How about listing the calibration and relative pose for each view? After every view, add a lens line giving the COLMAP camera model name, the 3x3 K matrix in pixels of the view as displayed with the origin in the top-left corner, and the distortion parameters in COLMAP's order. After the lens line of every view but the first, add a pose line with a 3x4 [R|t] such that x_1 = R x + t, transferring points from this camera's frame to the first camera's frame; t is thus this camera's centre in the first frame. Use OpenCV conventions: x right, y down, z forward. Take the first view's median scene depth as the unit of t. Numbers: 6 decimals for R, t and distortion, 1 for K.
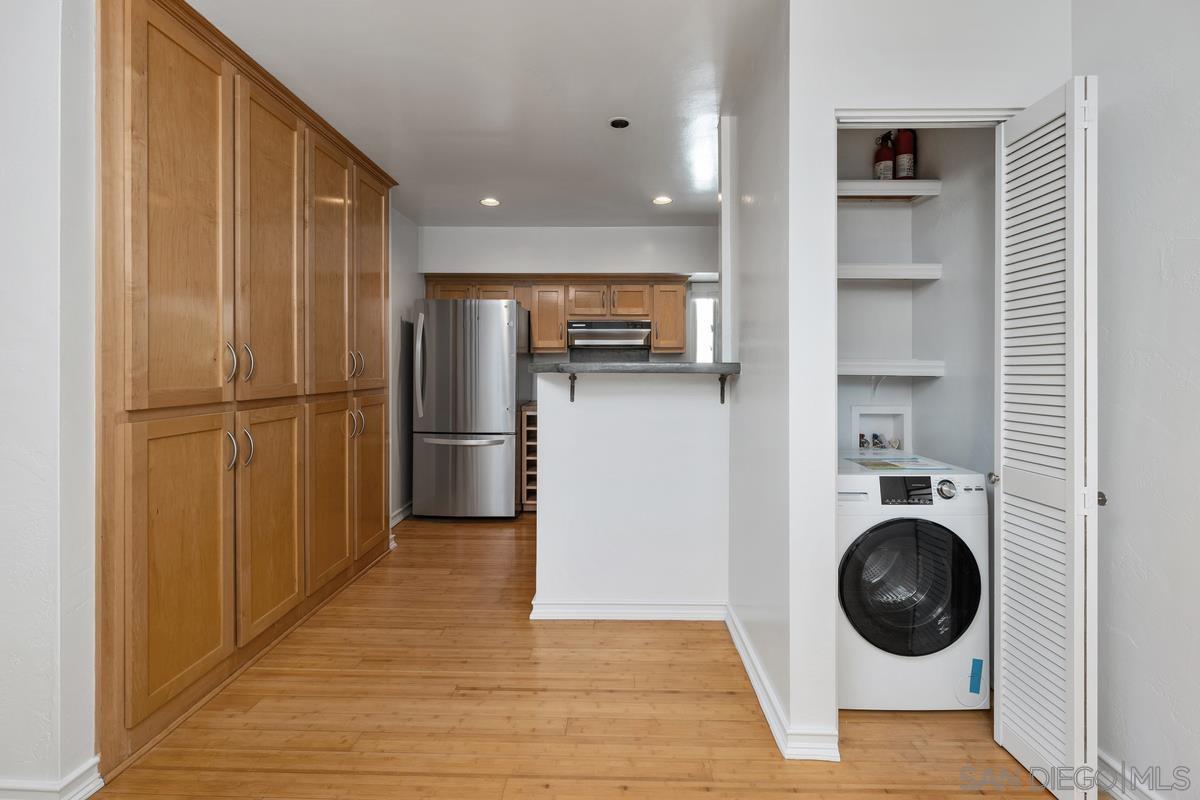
lens RADIAL K [[527.2, 0, 598.5], [0, 527.2, 371.2], [0, 0, 1]] dist [-0.000481, -0.000108]
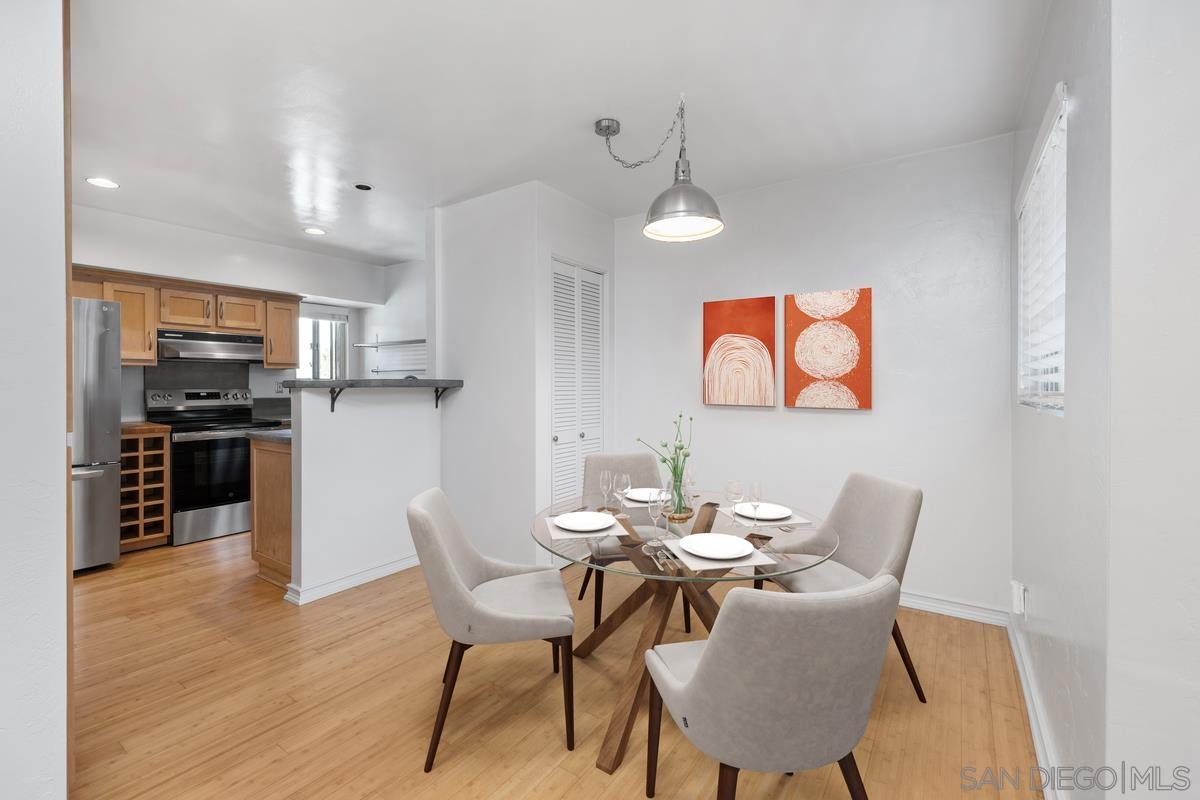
lens RADIAL K [[514.7, 0, 597.2], [0, 514.7, 391.6], [0, 0, 1]] dist [-0.001281, -0.000220]
pose [[0.555573, -0.015470, 0.831324, -0.410809], [0.005661, 0.999874, 0.014824, -0.000748], [-0.831448, -0.003530, 0.555591, -0.085862]]
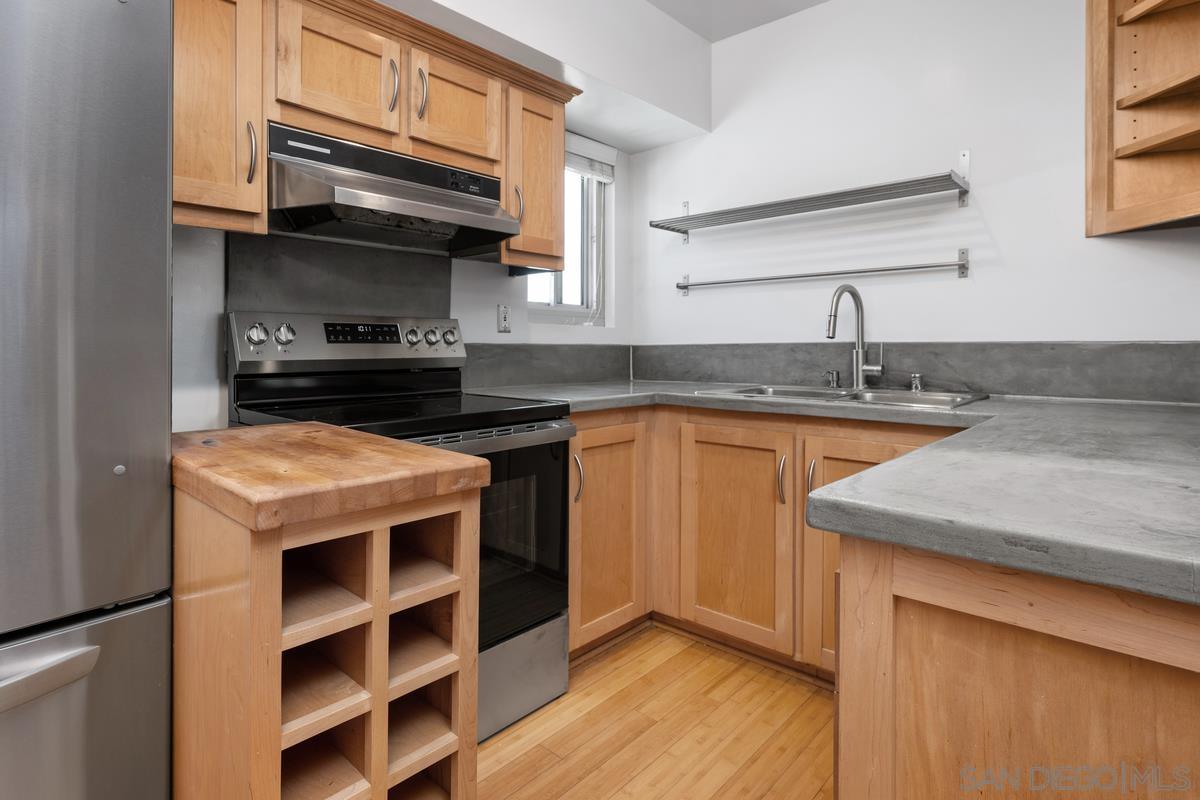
lens RADIAL K [[623.1, 0, 596.6], [0, 623.1, 349.7], [0, 0, 1]] dist [-0.002038, -0.000435]
pose [[0.658118, -0.009556, 0.752854, -0.222338], [0.003426, 0.999947, 0.009698, 0.027843], [-0.752907, -0.003803, 0.658116, 0.730950]]
